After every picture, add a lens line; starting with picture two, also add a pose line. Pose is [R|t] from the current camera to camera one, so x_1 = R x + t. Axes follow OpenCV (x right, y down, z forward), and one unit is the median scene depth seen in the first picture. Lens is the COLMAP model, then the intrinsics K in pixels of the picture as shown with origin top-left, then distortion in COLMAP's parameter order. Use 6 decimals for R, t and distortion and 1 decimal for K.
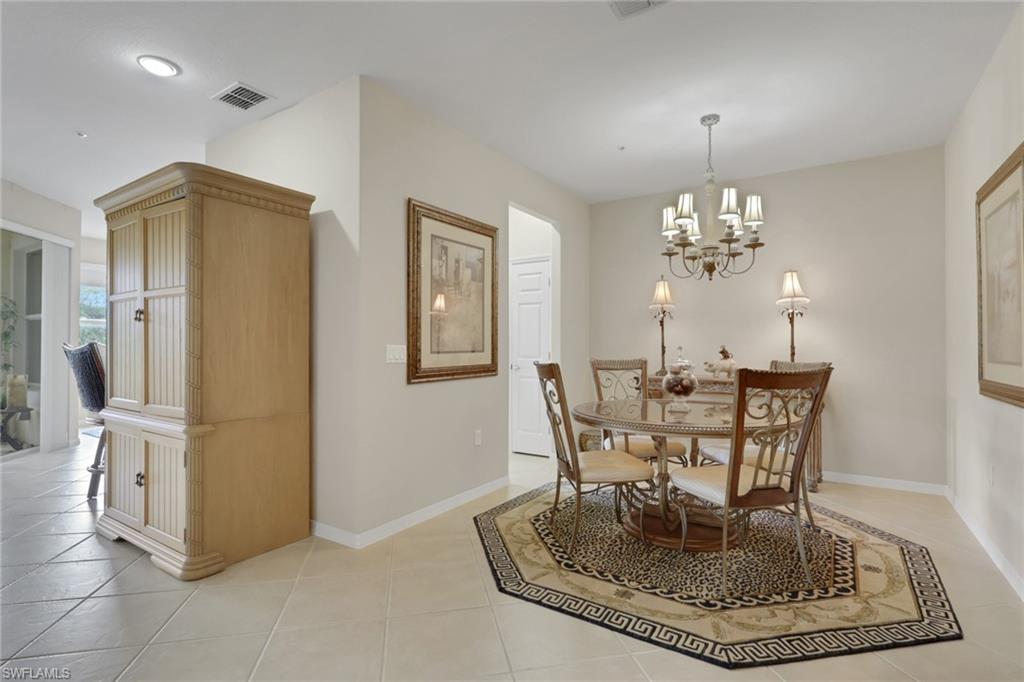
lens RADIAL K [[488.1, 0, 509.3], [0, 488.1, 342.8], [0, 0, 1]] dist [-0.002338, -0.000561]
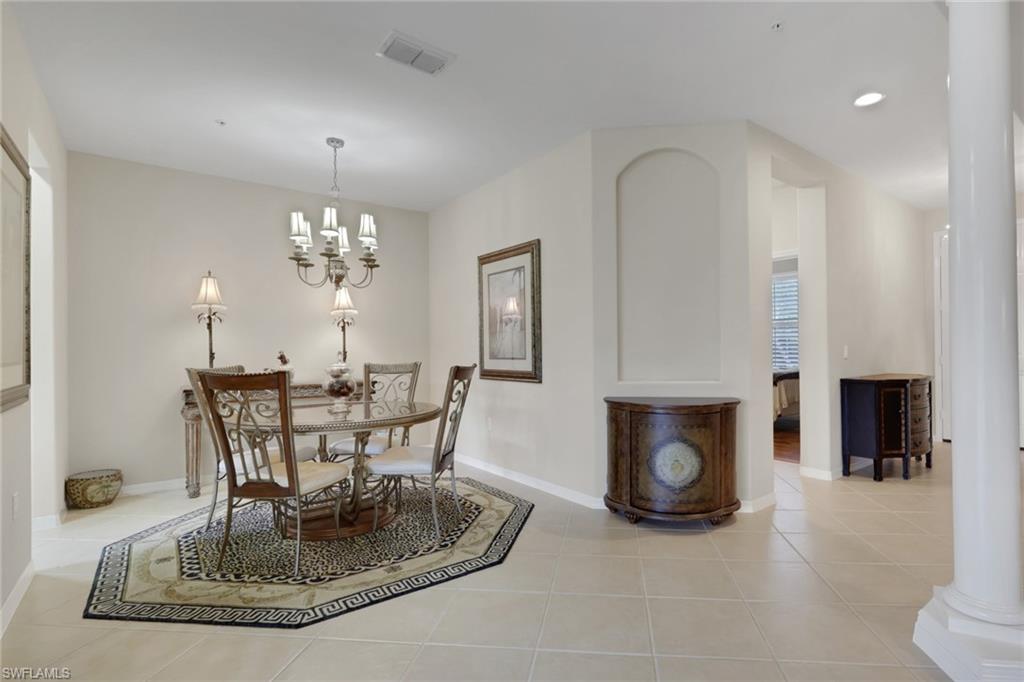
lens RADIAL K [[508.3, 0, 561.4], [0, 508.3, 347.5], [0, 0, 1]] dist [-0.000523, -0.000128]
pose [[0.298232, -0.001243, 0.954492, -0.674956], [0.003988, 0.999992, 0.000056, 0.000774], [-0.954485, 0.003790, 0.298235, 0.236835]]
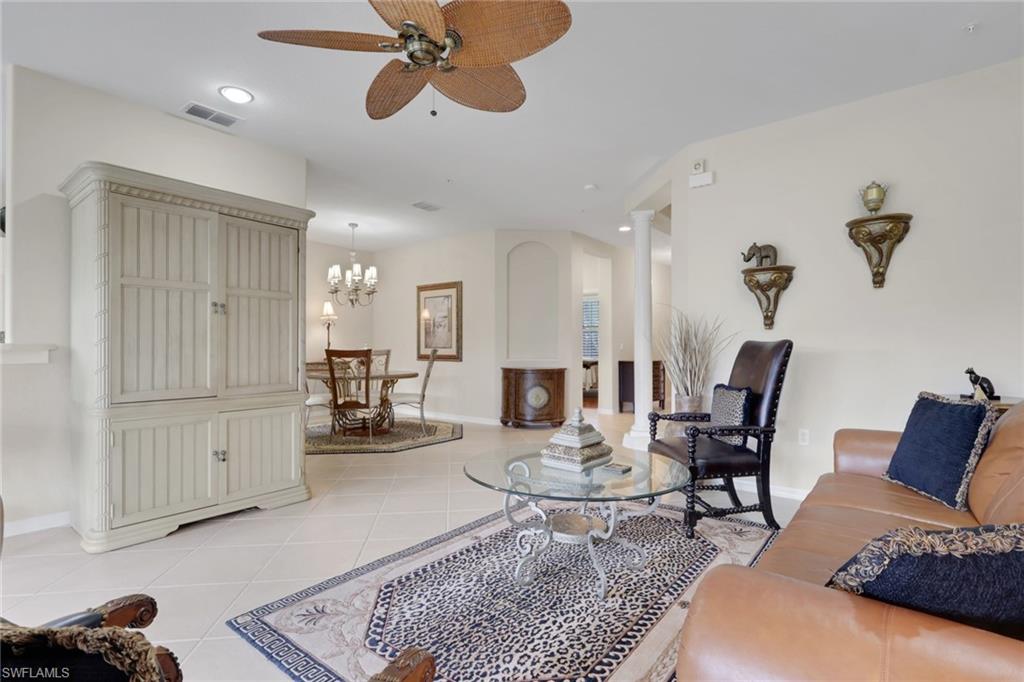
lens RADIAL K [[488.1, 0, 509.3], [0, 488.1, 342.8], [0, 0, 1]] dist [-0.002338, -0.000561]
pose [[0.089862, 0.006666, 0.995932, -1.906280], [-0.009047, 0.999942, -0.005877, 0.022276], [-0.995913, -0.008482, 0.089917, 0.259473]]
